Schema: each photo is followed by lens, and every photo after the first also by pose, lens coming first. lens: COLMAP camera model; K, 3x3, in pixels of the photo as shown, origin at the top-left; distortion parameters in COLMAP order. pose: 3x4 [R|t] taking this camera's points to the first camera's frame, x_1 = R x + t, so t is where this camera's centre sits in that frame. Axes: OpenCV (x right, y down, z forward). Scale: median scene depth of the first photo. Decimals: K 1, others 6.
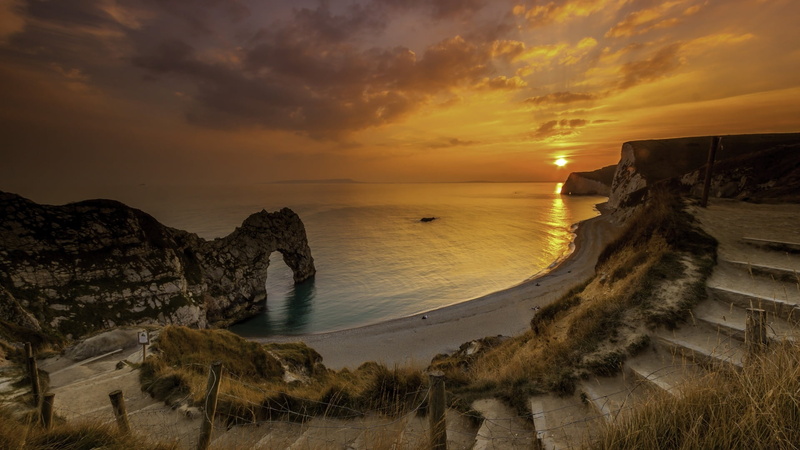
lens RADIAL K [[365.2, 0, 401.9], [0, 365.2, 229.5], [0, 0, 1]] dist [-0.001820, -0.000904]
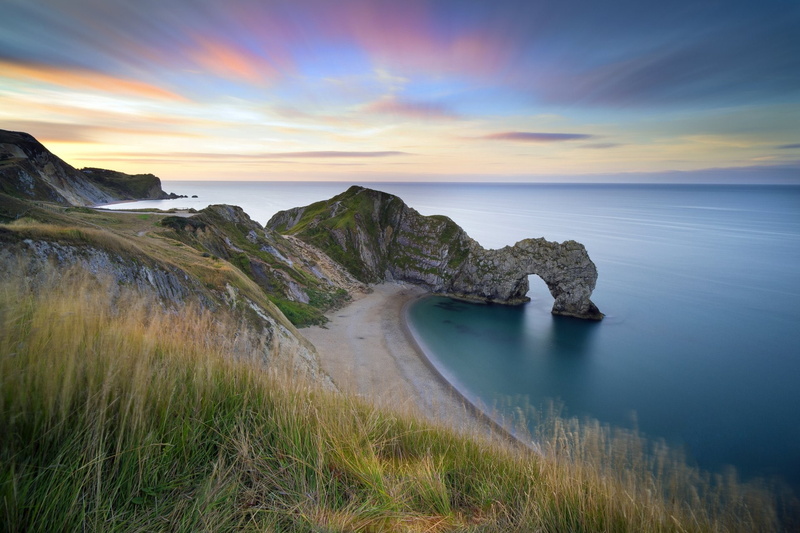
lens RADIAL K [[472.1, 0, 400.0], [0, 472.1, 266.5], [0, 0, 1]] dist [0.004931, 0.001010]
pose [[-0.409099, 0.181568, -0.894243, 1.366634], [-0.107343, 0.963623, 0.244762, -0.337809], [0.906154, 0.196123, -0.374727, 1.430175]]
